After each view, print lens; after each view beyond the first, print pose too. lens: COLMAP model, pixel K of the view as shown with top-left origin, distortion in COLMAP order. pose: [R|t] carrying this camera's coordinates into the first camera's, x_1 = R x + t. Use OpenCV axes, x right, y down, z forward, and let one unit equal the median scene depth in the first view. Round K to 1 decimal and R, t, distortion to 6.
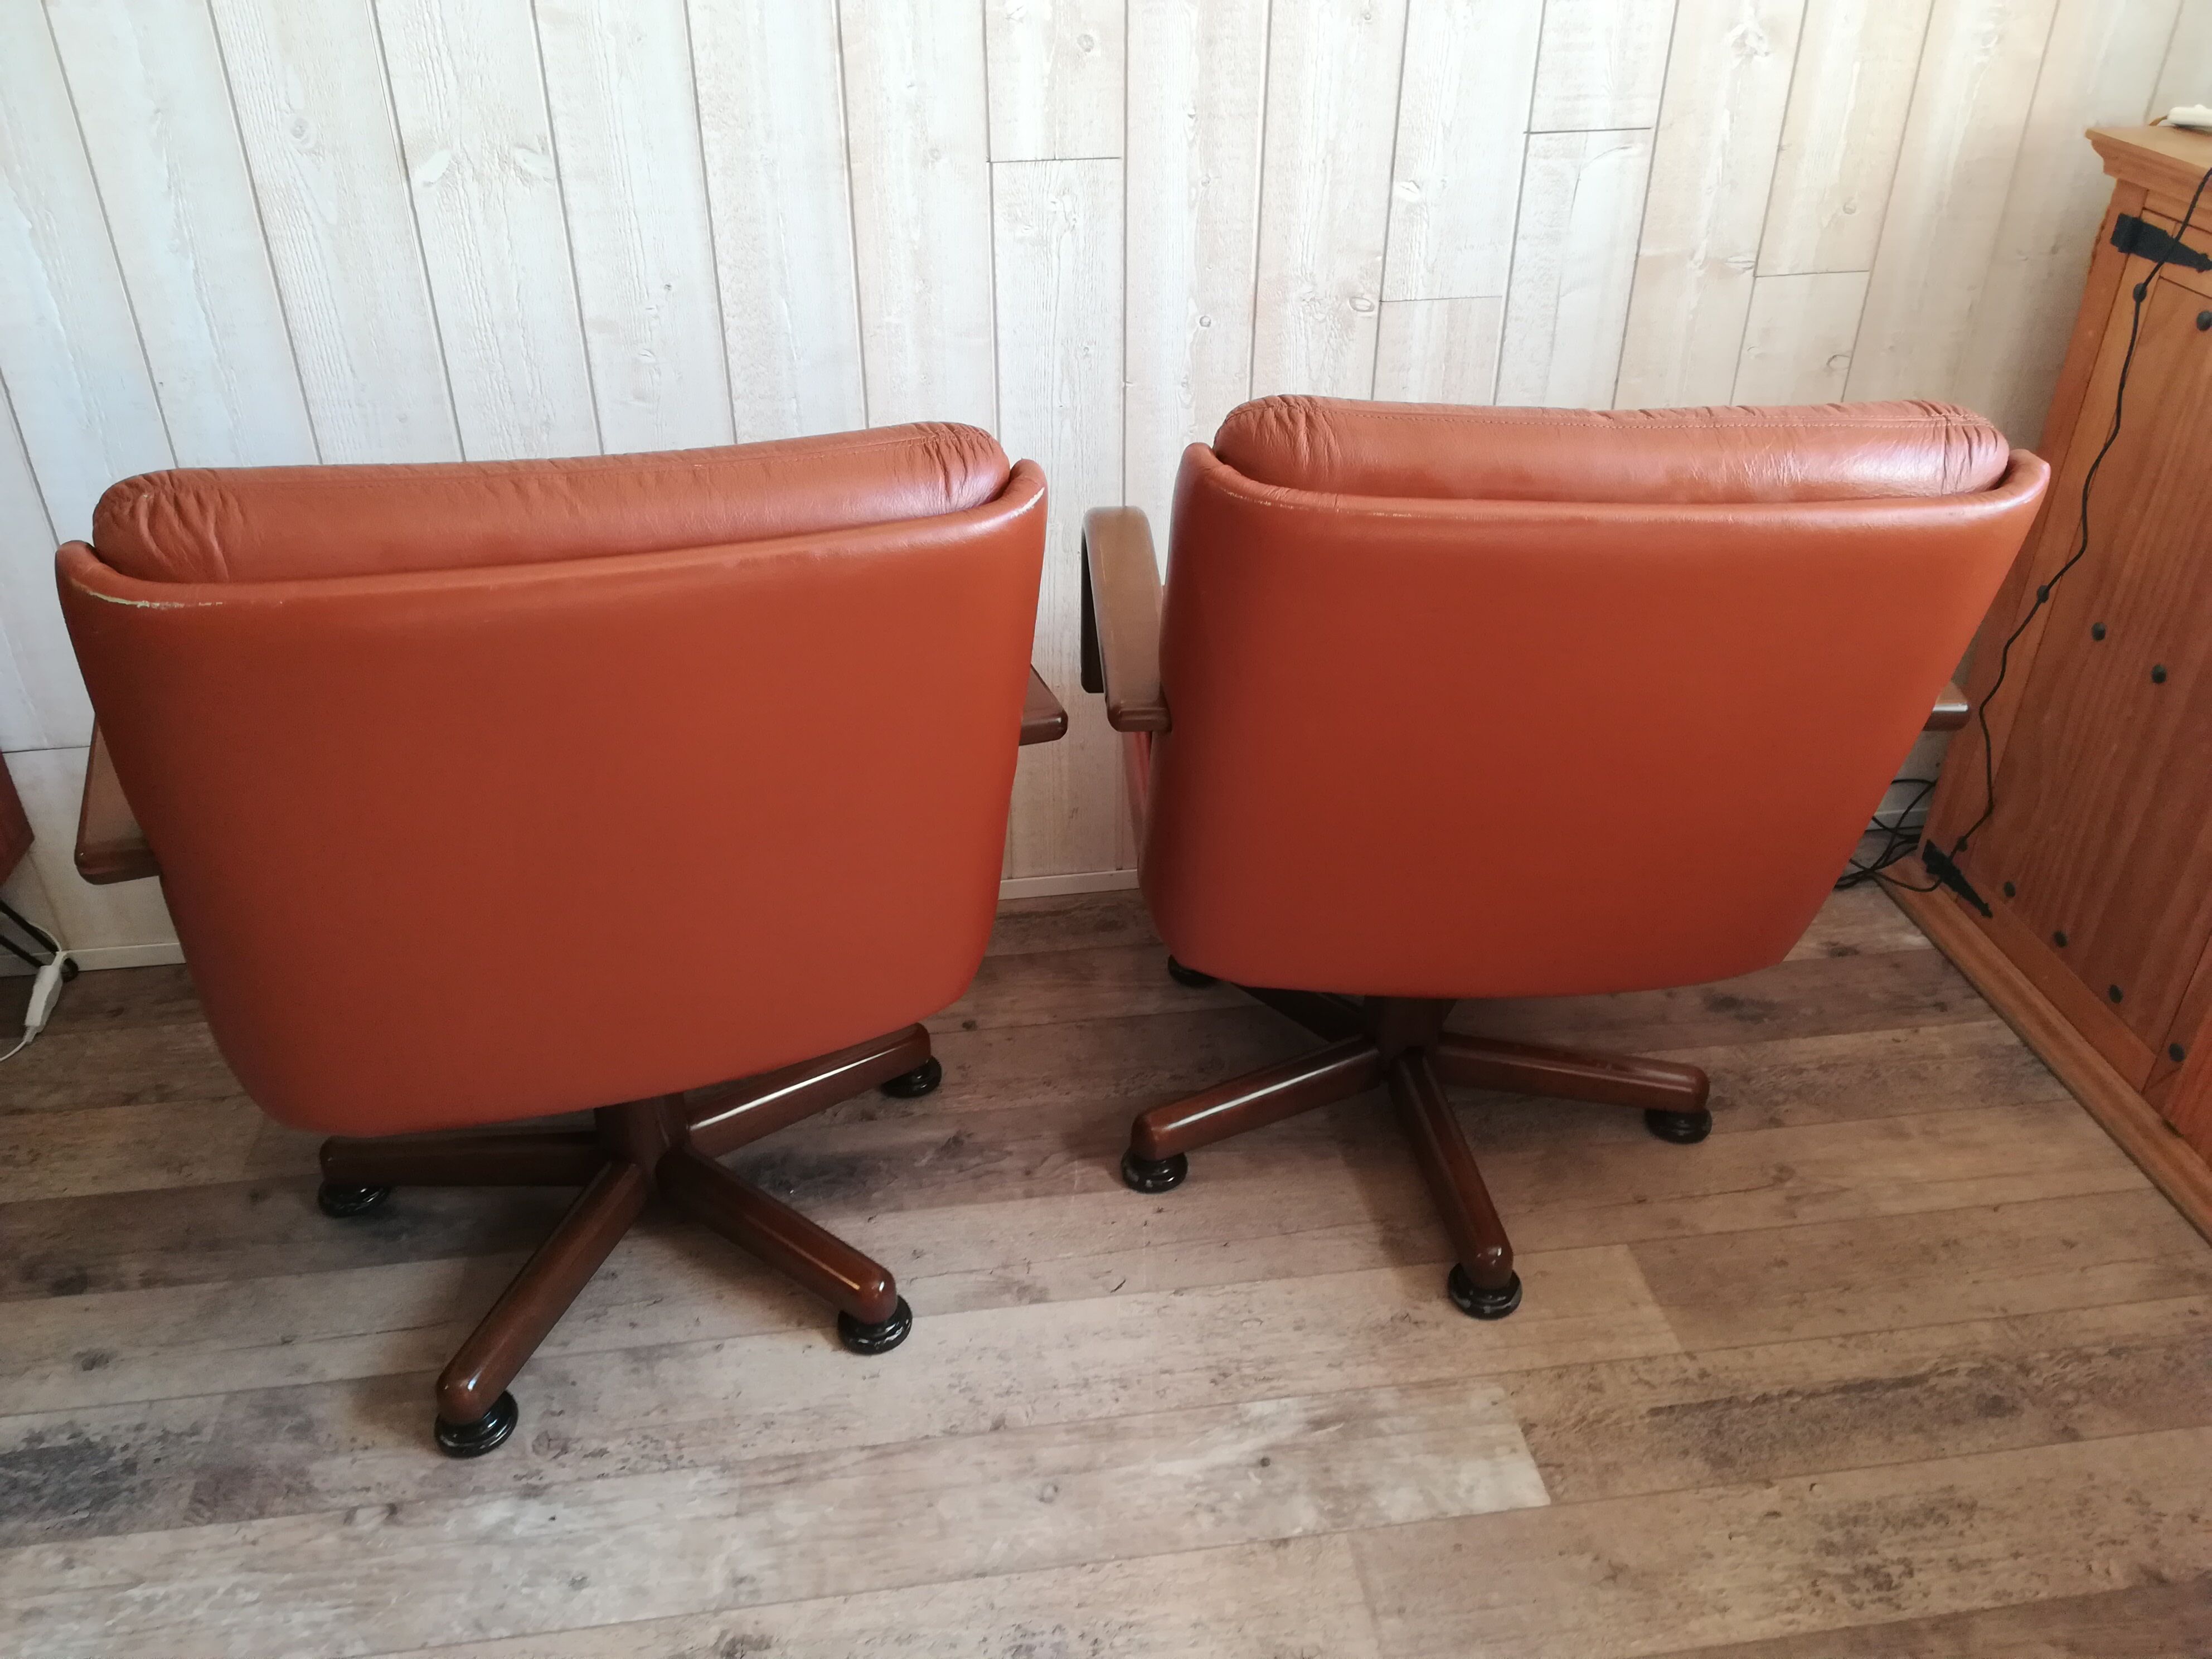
lens RADIAL K [[1746.2, 0, 1112.6], [0, 1746.2, 835.9], [0, 0, 1]] dist [0.045124, -0.067269]
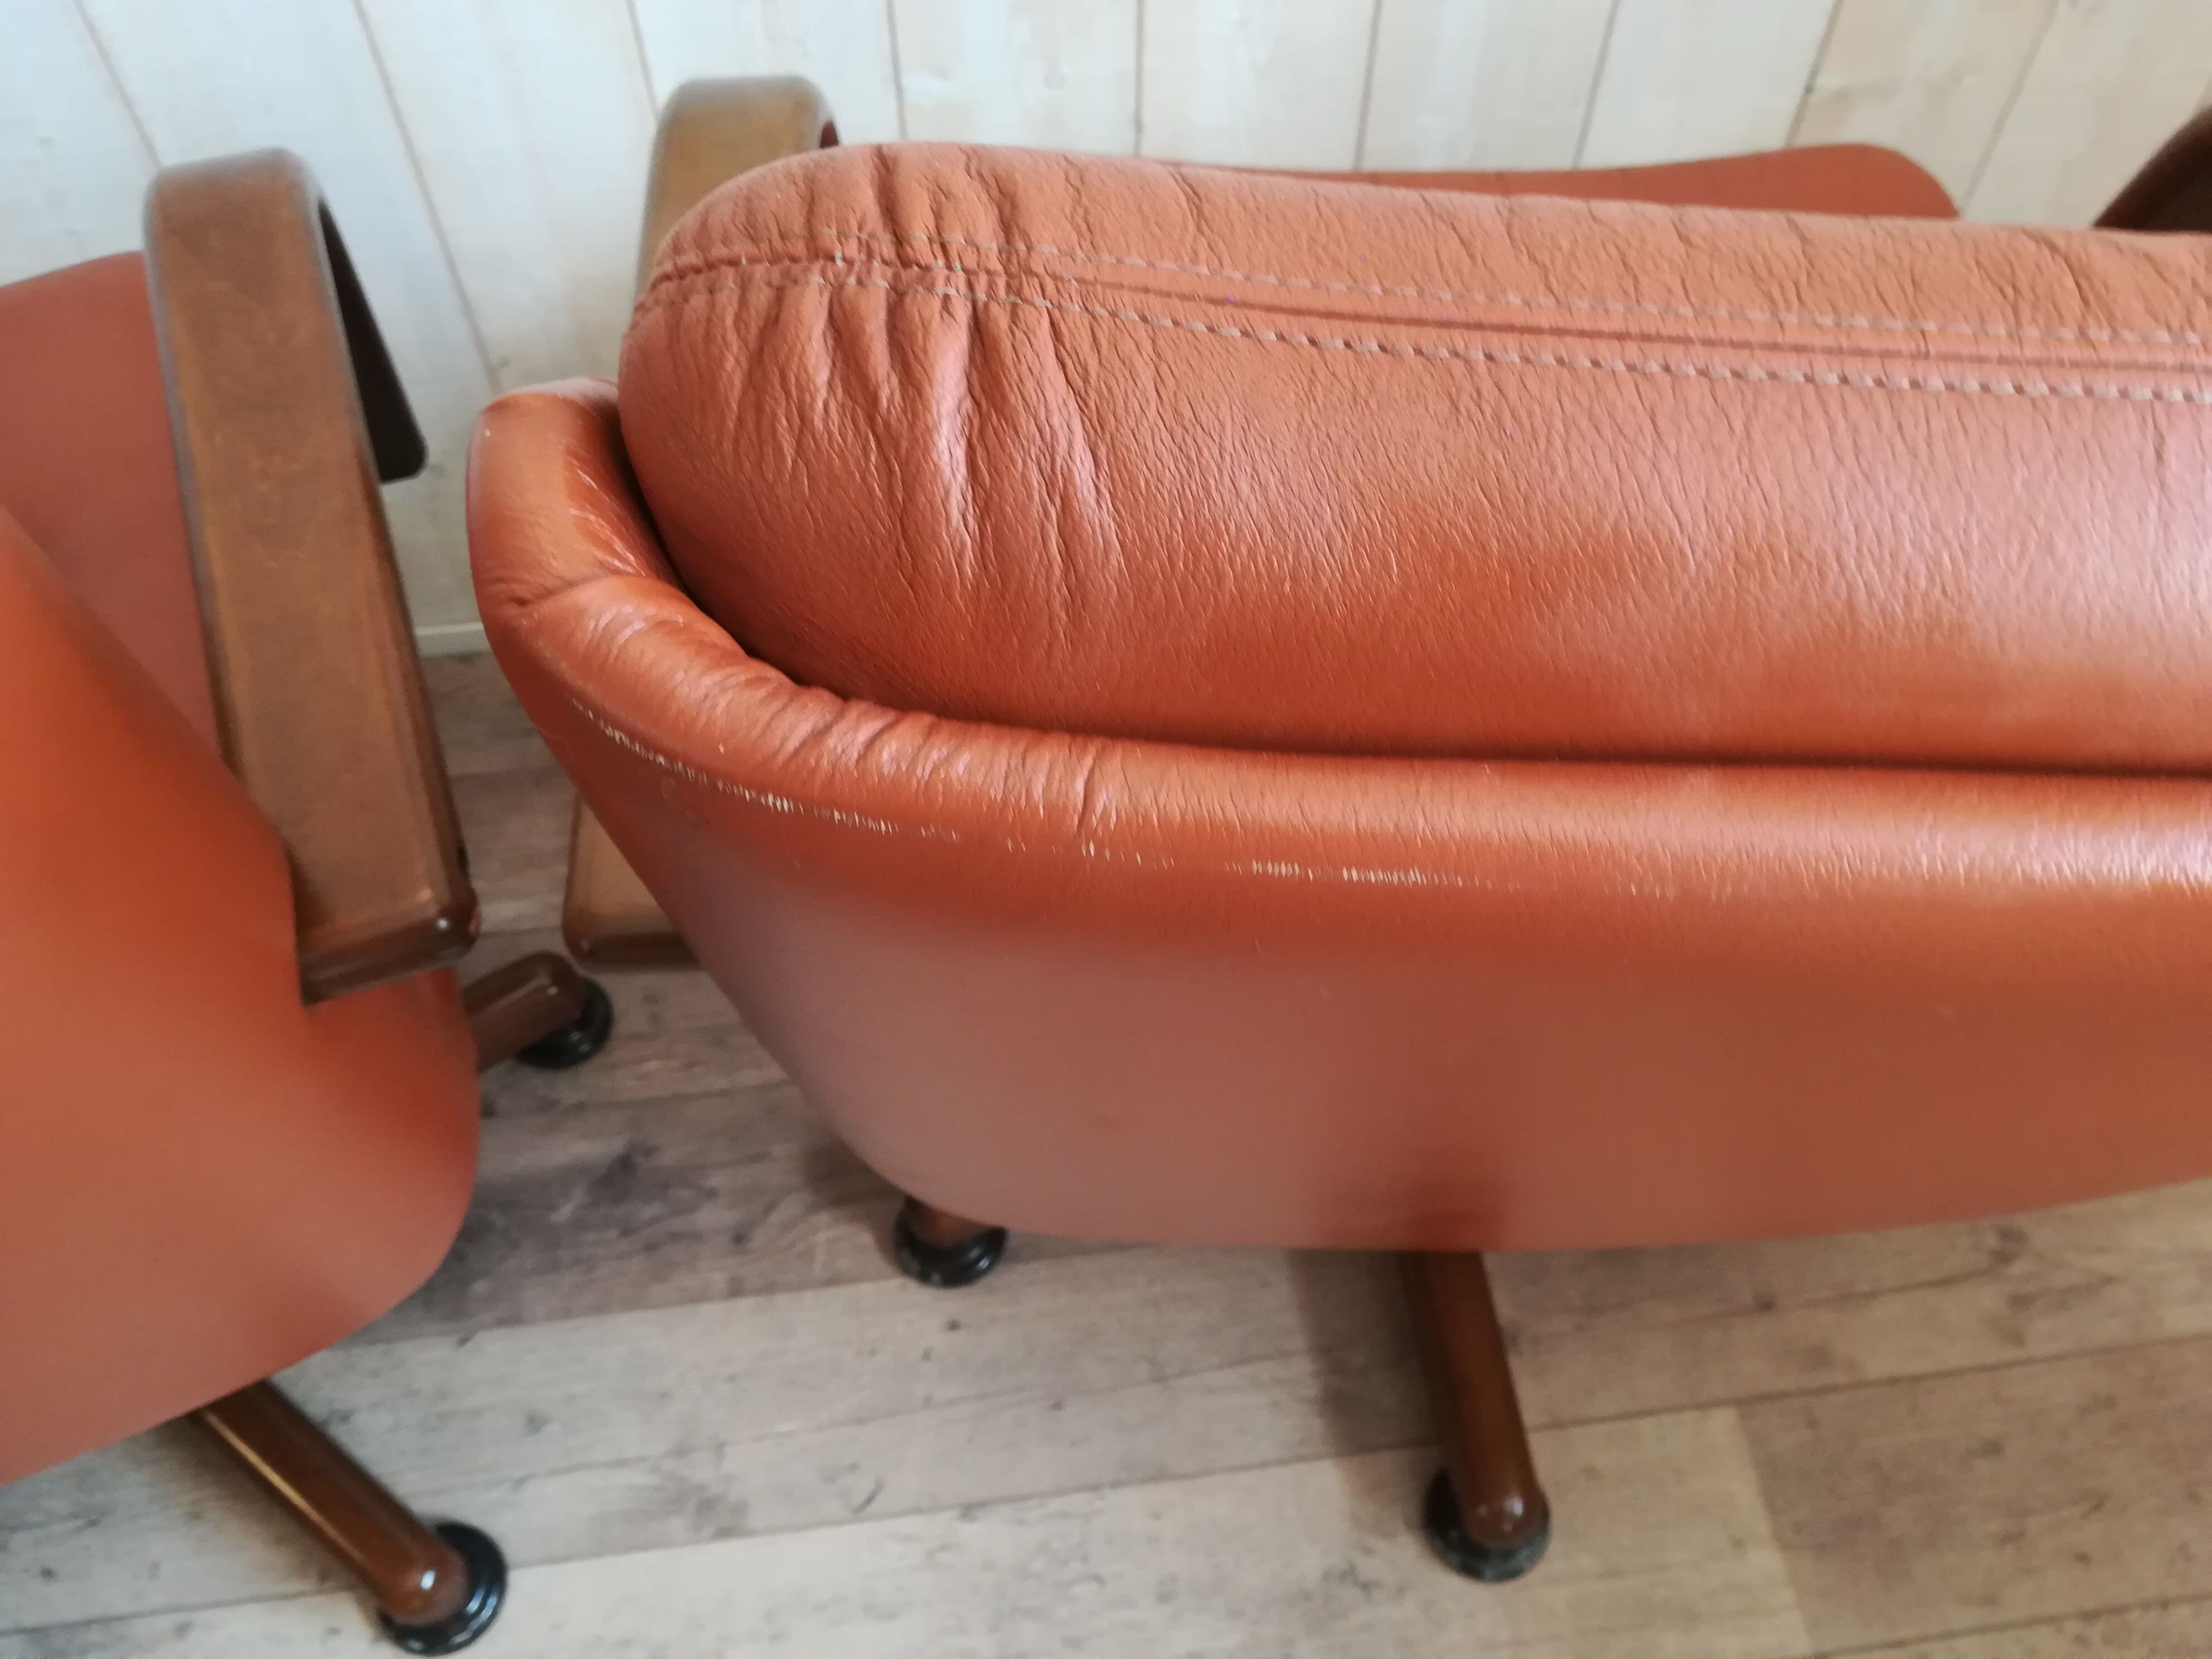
lens RADIAL K [[1798.2, 0, 1117.5], [0, 1798.2, 845.6], [0, 0, 1]] dist [0.016669, -0.046054]
pose [[0.999929, 0.007794, -0.009036, 0.092599], [-0.003556, 0.917471, 0.397786, -0.189635], [0.011391, -0.397726, 0.917434, 0.538063]]
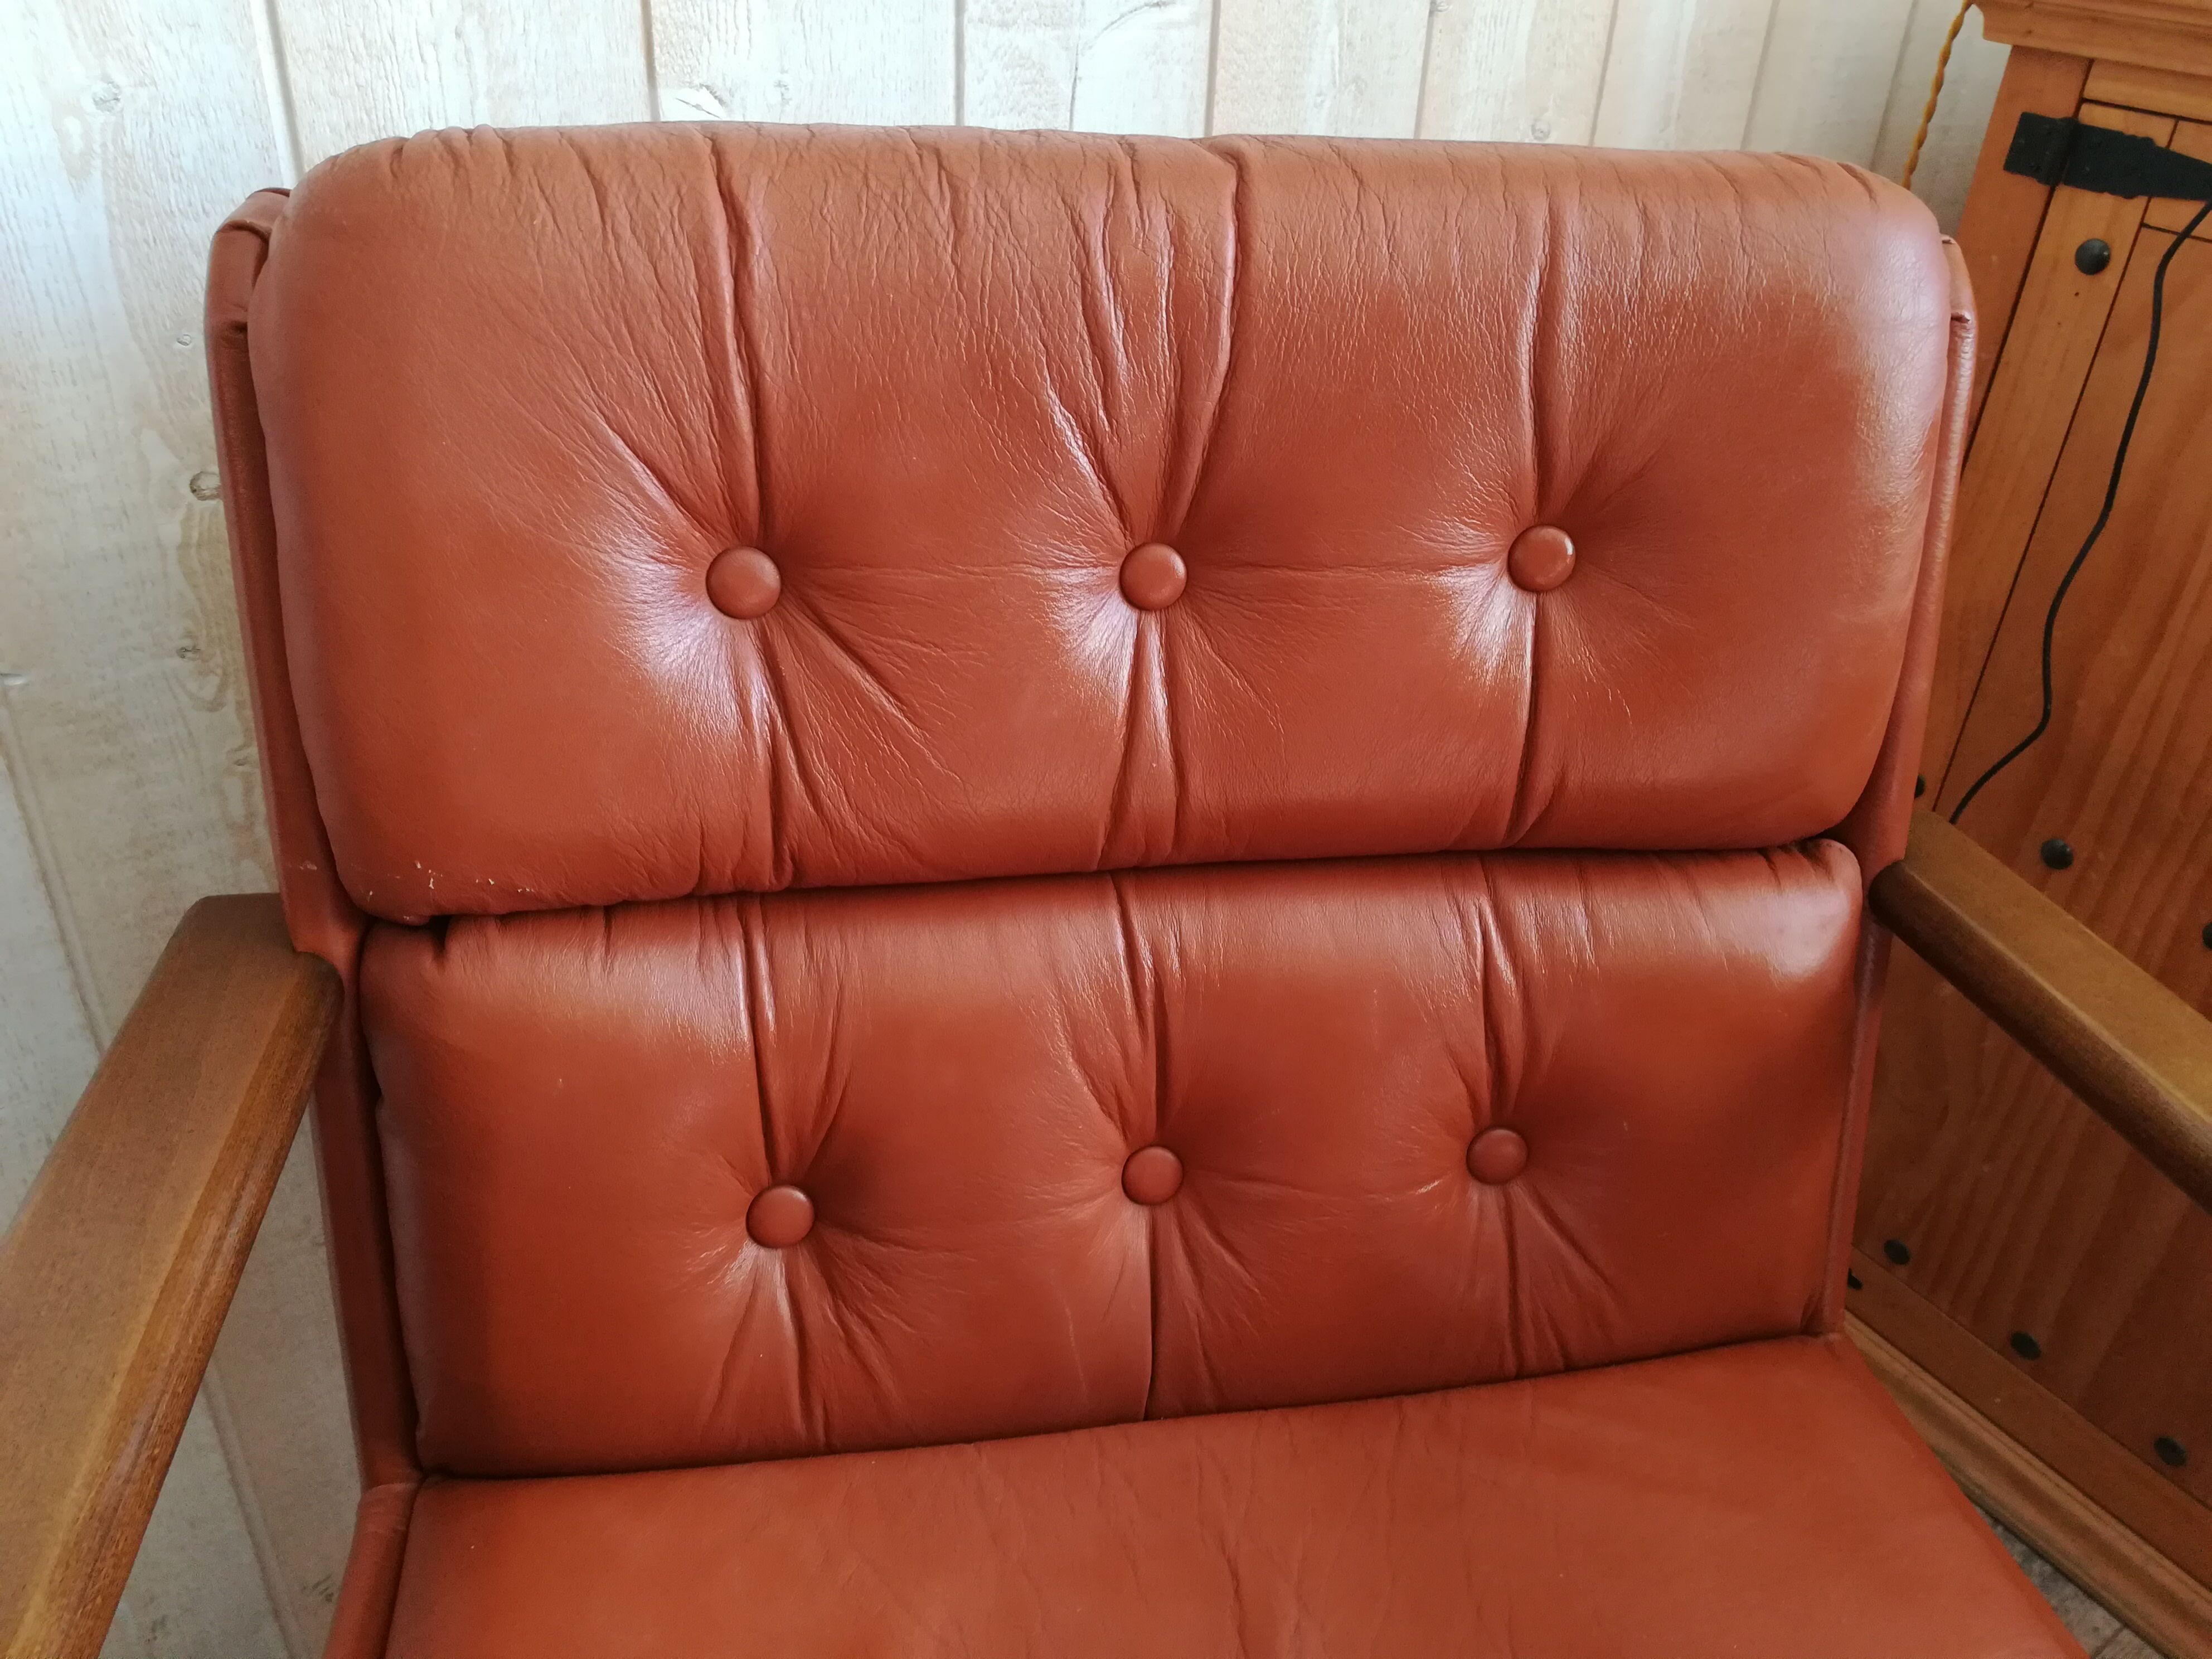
lens RADIAL K [[1746.2, 0, 1128.3], [0, 1746.2, 825.8], [0, 0, 1]] dist [0.045124, -0.067269]
pose [[0.897328, -0.189859, 0.398441, 0.075060], [0.189305, 0.981056, 0.041143, -0.232256], [-0.398704, 0.038509, 0.916271, 0.676598]]
